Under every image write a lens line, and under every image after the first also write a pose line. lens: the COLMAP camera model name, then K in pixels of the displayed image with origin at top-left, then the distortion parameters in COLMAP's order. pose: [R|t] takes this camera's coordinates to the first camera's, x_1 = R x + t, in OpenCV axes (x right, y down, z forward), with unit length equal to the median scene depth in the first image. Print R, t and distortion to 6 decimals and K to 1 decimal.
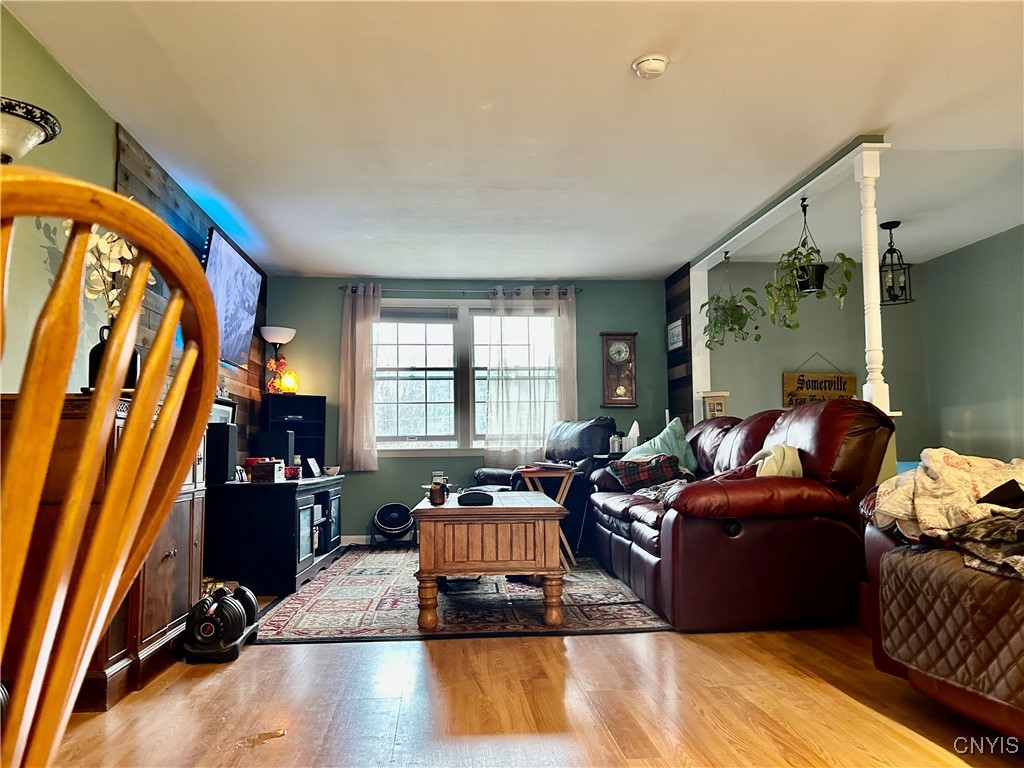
lens RADIAL K [[775.4, 0, 507.2], [0, 775.4, 395.4], [0, 0, 1]] dist [0.069330, -0.061758]
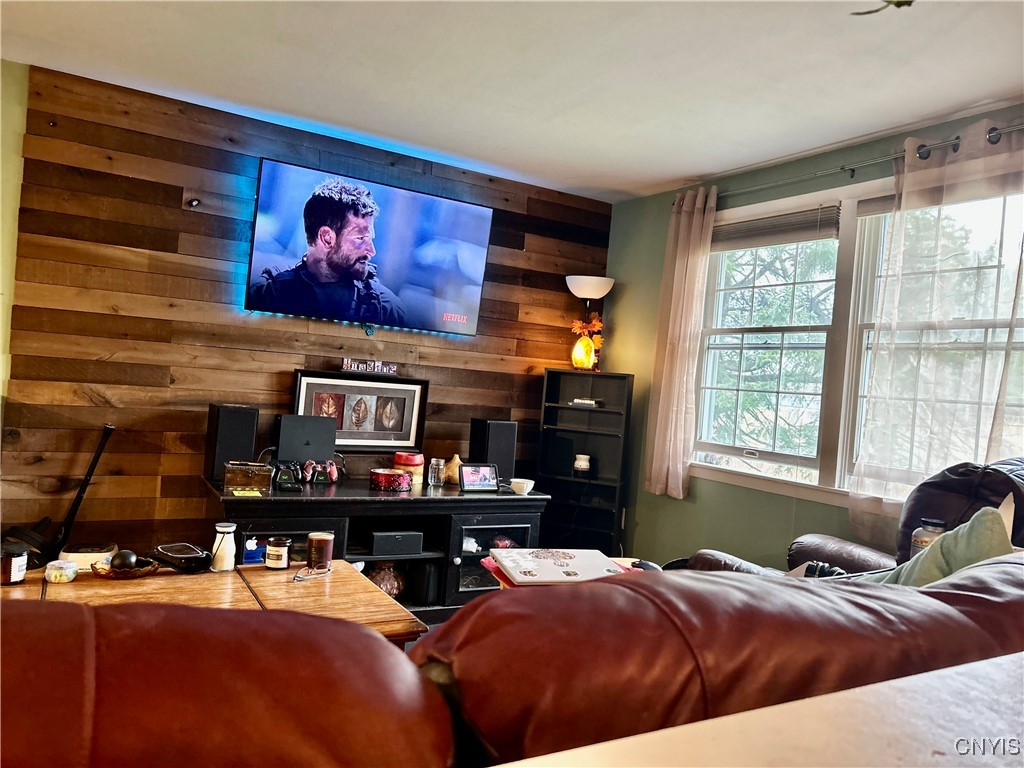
lens RADIAL K [[775.4, 0, 507.2], [0, 775.4, 395.4], [0, 0, 1]] dist [0.069330, -0.061758]
pose [[0.423535, 0.061280, -0.903804, 0.313610], [-0.013912, 0.998032, 0.061150, -0.019035], [0.905773, -0.013326, 0.423554, 0.602000]]
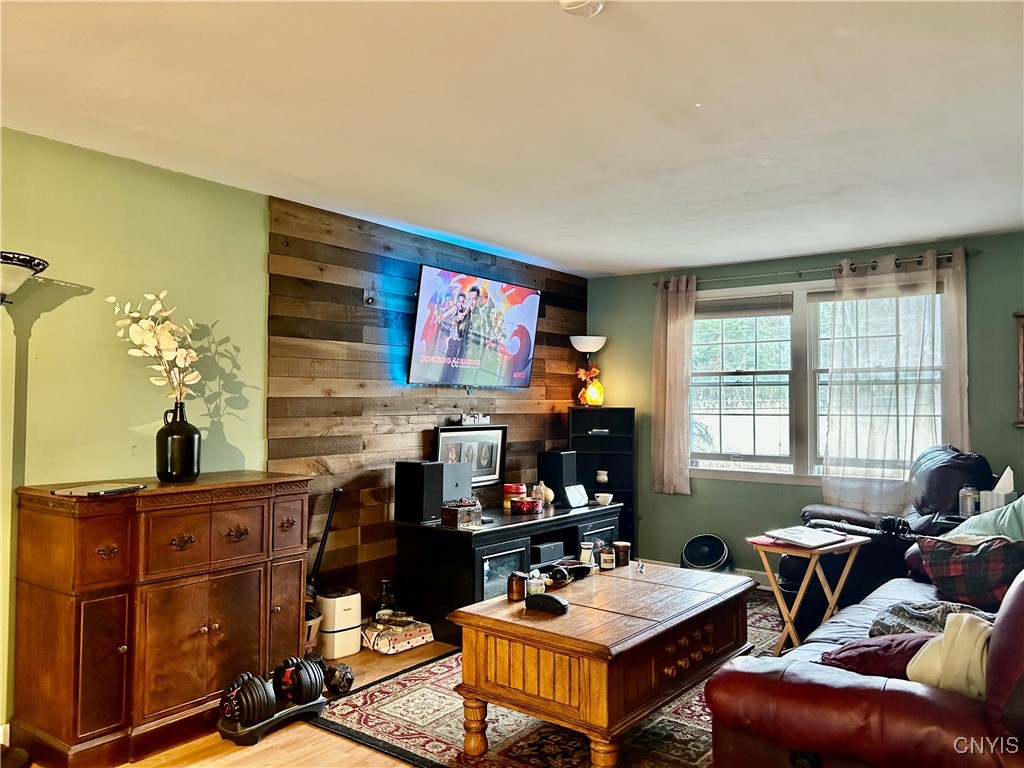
lens RADIAL K [[773.8, 0, 512.0], [0, 773.8, 384.0], [0, 0, 1]] dist [0.065374, -0.068886]
pose [[0.746871, -0.003431, -0.664960, 0.251723], [0.040427, 0.998371, 0.040256, -0.066302], [0.663738, -0.056949, 0.745794, 0.225280]]
